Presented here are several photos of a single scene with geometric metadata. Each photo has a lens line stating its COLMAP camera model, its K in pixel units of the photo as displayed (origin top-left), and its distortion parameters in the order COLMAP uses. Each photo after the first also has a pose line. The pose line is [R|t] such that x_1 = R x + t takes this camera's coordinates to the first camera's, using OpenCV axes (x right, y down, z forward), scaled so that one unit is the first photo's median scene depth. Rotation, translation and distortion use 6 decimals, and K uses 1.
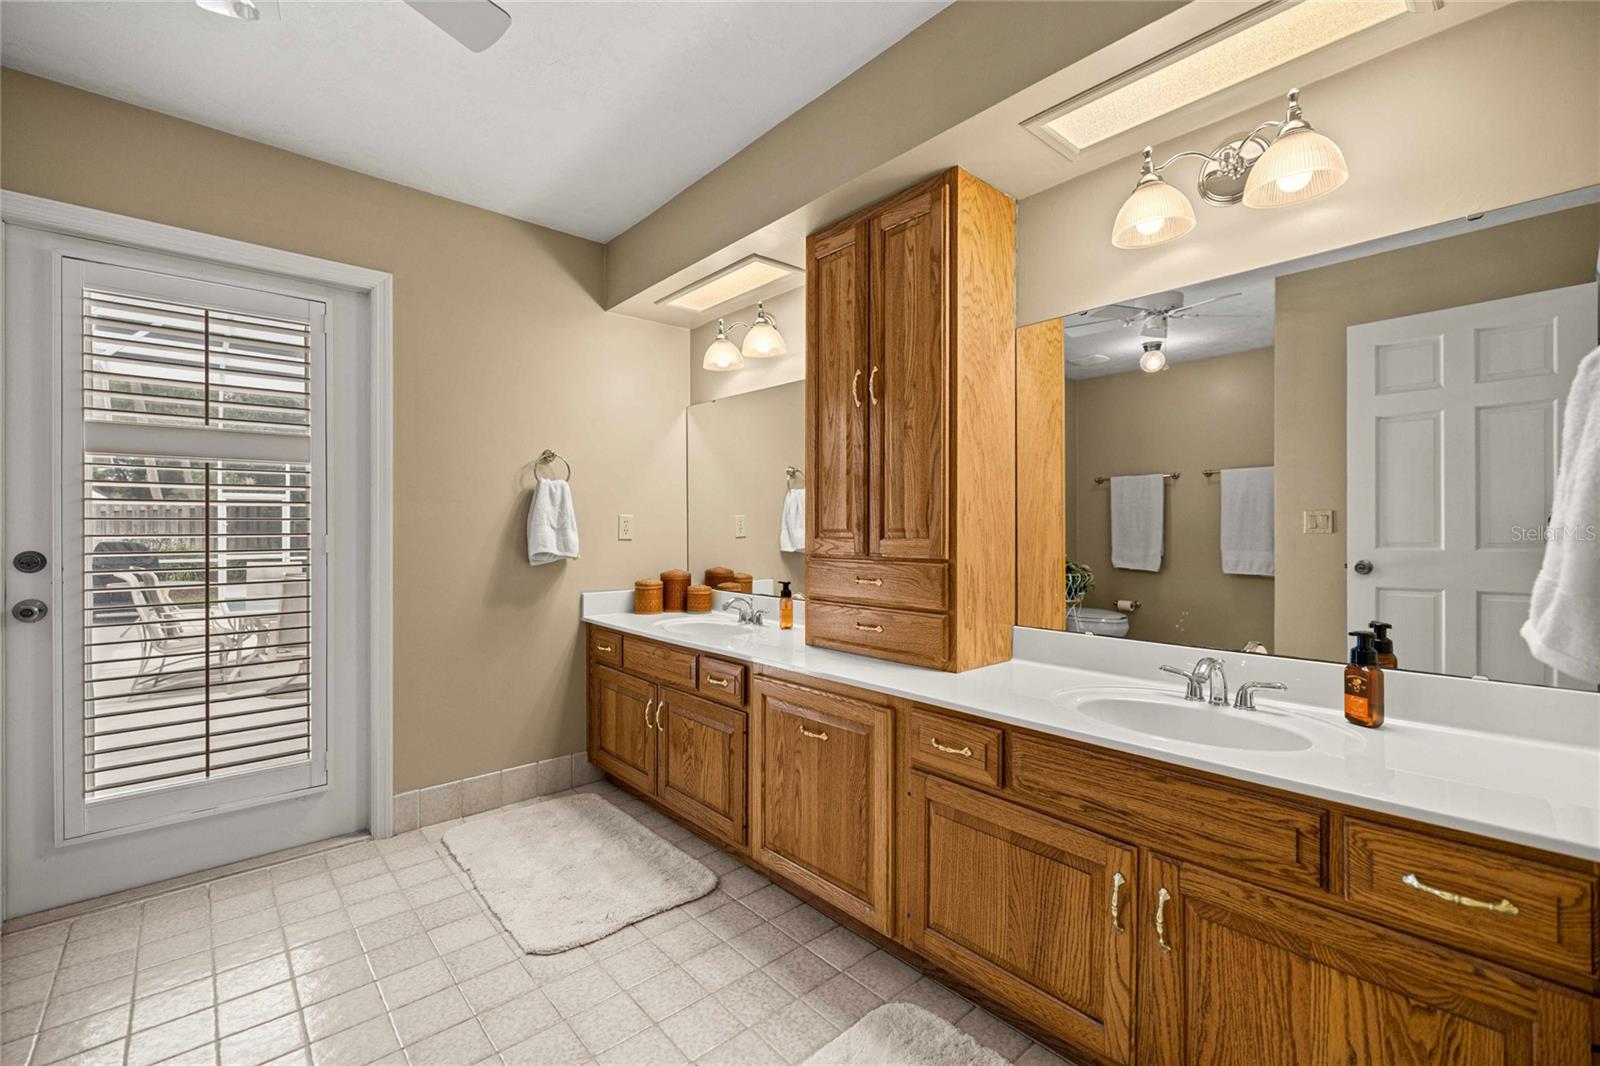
lens RADIAL K [[676.2, 0, 800.9], [0, 676.2, 529.5], [0, 0, 1]] dist [0.000471, -0.000432]
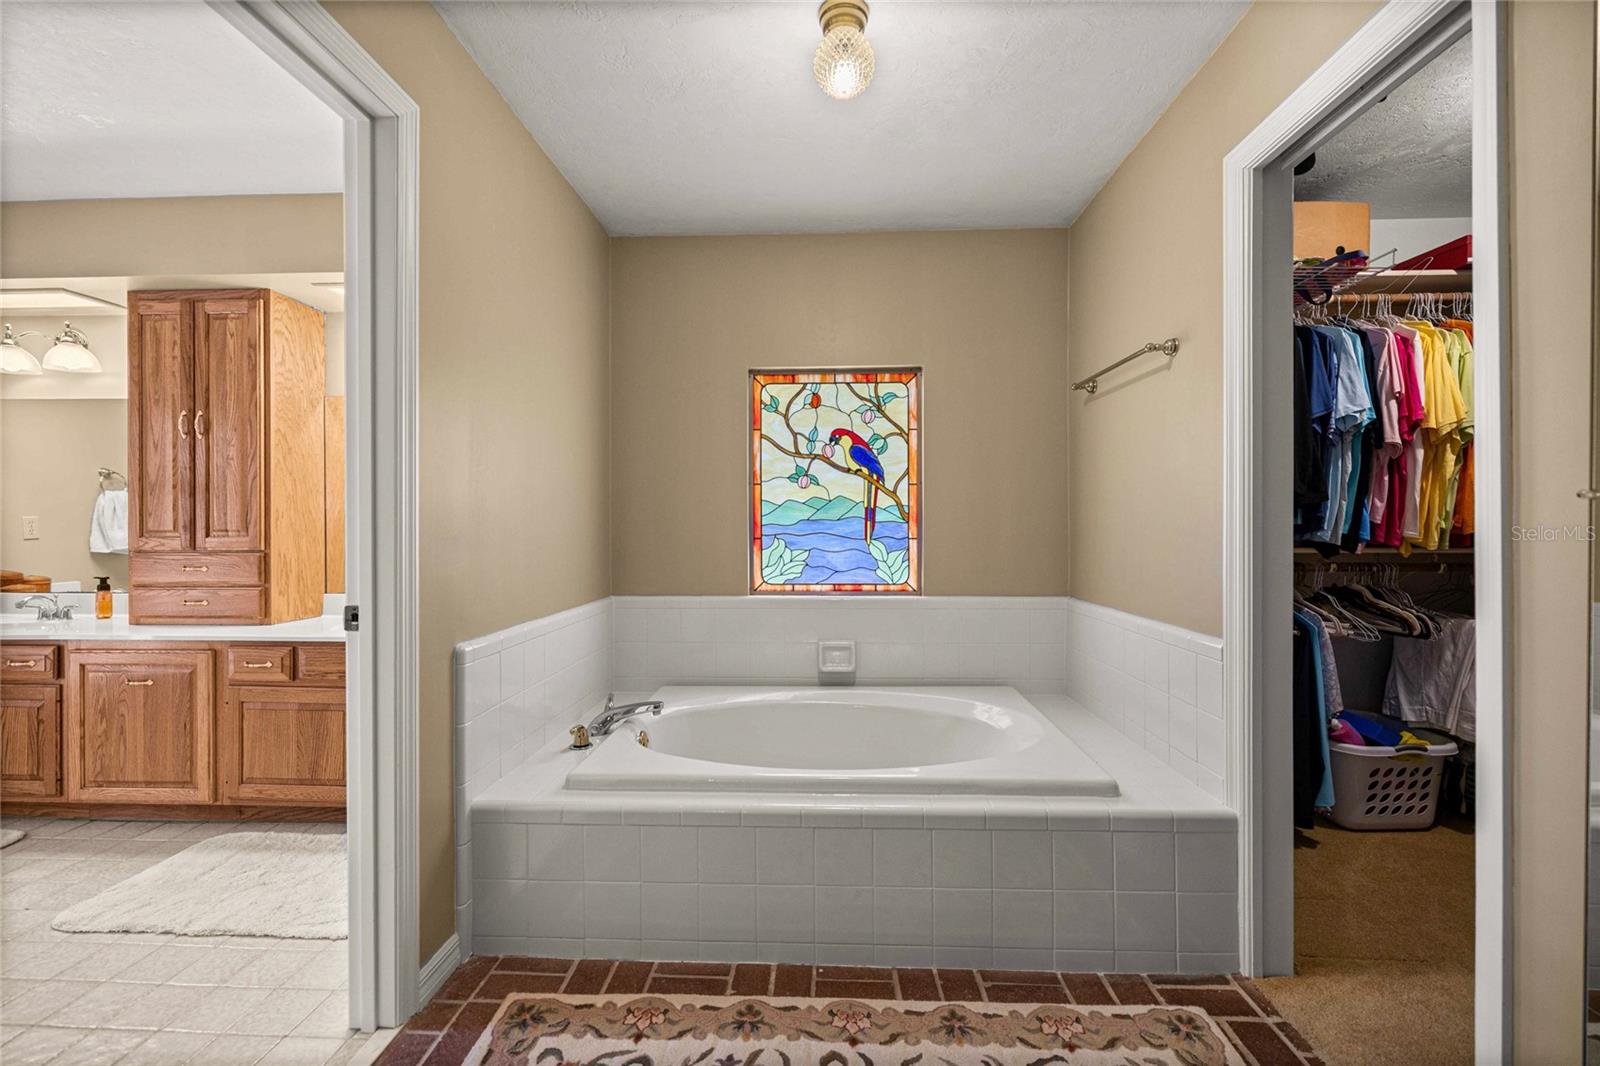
lens RADIAL K [[676.2, 0, 800.9], [0, 676.2, 529.5], [0, 0, 1]] dist [0.000471, -0.000432]
pose [[0.698914, -0.004968, 0.715188, -0.019953], [0.004047, 0.999987, 0.002992, -0.000863], [-0.715194, 0.000803, 0.698925, -0.814229]]
